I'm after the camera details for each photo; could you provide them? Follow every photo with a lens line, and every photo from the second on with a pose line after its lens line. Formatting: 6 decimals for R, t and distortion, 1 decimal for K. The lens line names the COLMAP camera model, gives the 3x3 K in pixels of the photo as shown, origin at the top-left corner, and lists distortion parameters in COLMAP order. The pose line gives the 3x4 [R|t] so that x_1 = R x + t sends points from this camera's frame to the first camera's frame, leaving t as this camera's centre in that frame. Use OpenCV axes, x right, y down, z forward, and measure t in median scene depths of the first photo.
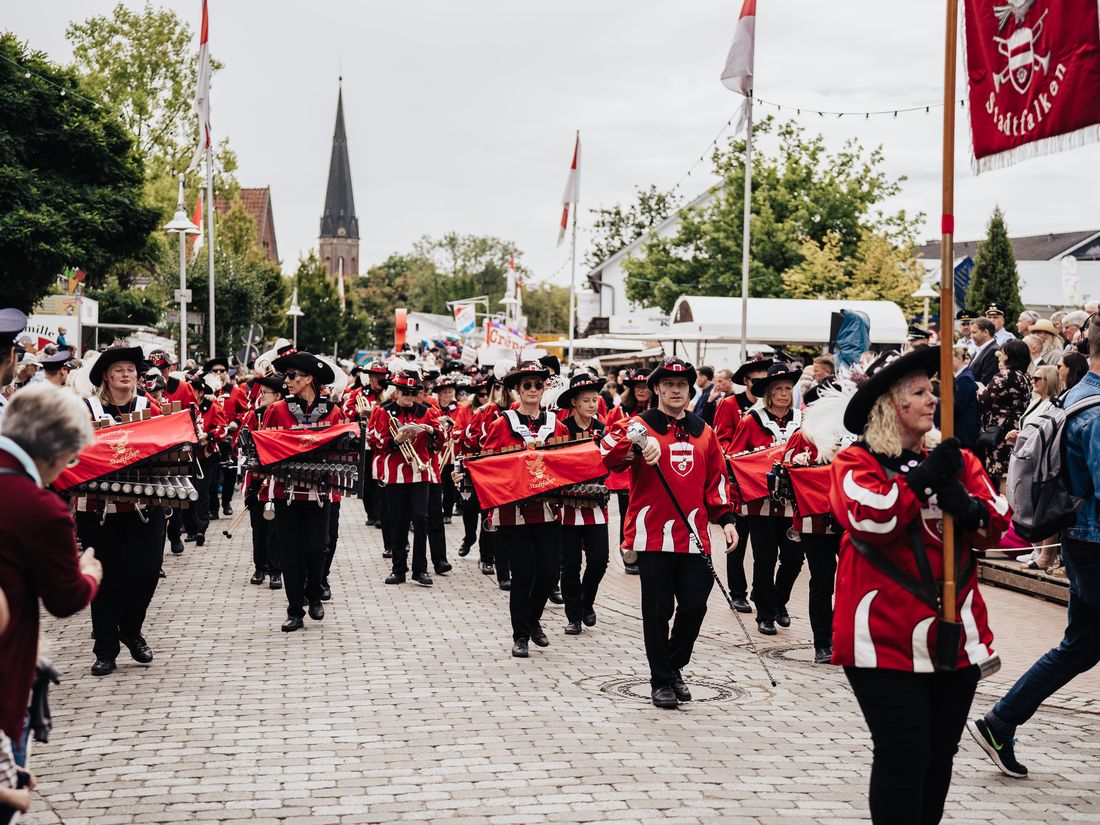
lens RADIAL K [[2354.8, 0, 550.0], [0, 2354.8, 412.5], [0, 0, 1]] dist [0.536528, 0.001272]
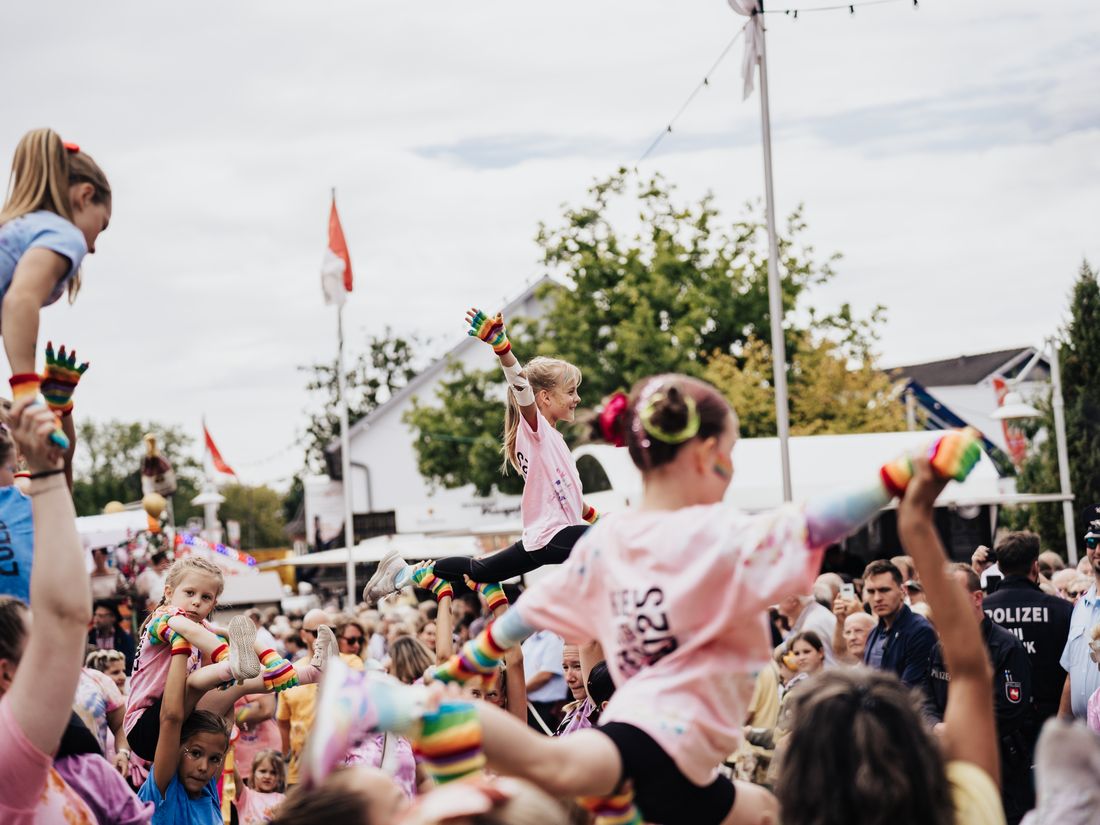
lens RADIAL K [[2354.8, 0, 550.0], [0, 2354.8, 412.5], [0, 0, 1]] dist [0.536528, 0.001272]
pose [[0.983693, -0.069625, 0.165835, -0.033682], [0.084560, 0.992806, -0.084765, -0.010364], [-0.158741, 0.097406, 0.982504, 0.407510]]
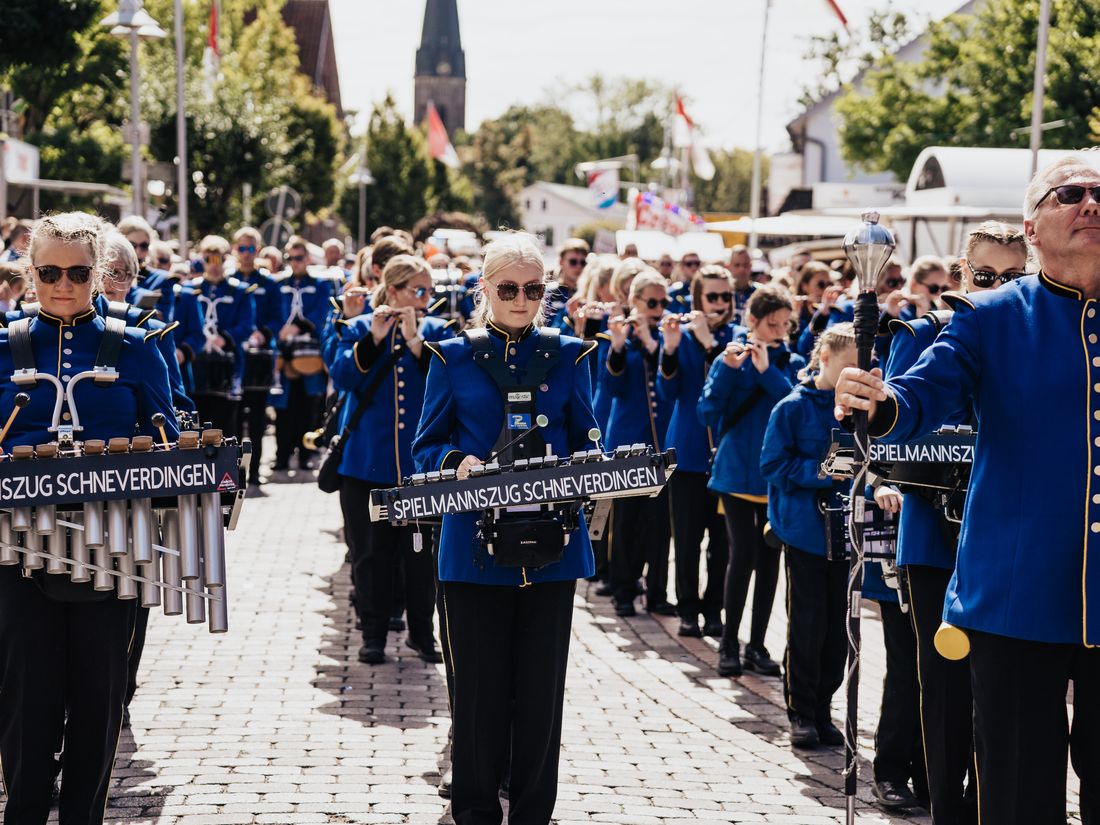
lens RADIAL K [[2875.3, 0, 551.5], [0, 2875.3, 399.1], [0, 0, 1]] dist [0.736646, 0.933832]
pose [[0.997528, 0.016715, -0.068256, 0.008147], [-0.014938, 0.999538, 0.026469, -0.000889], [0.068667, -0.025384, 0.997317, 0.177365]]
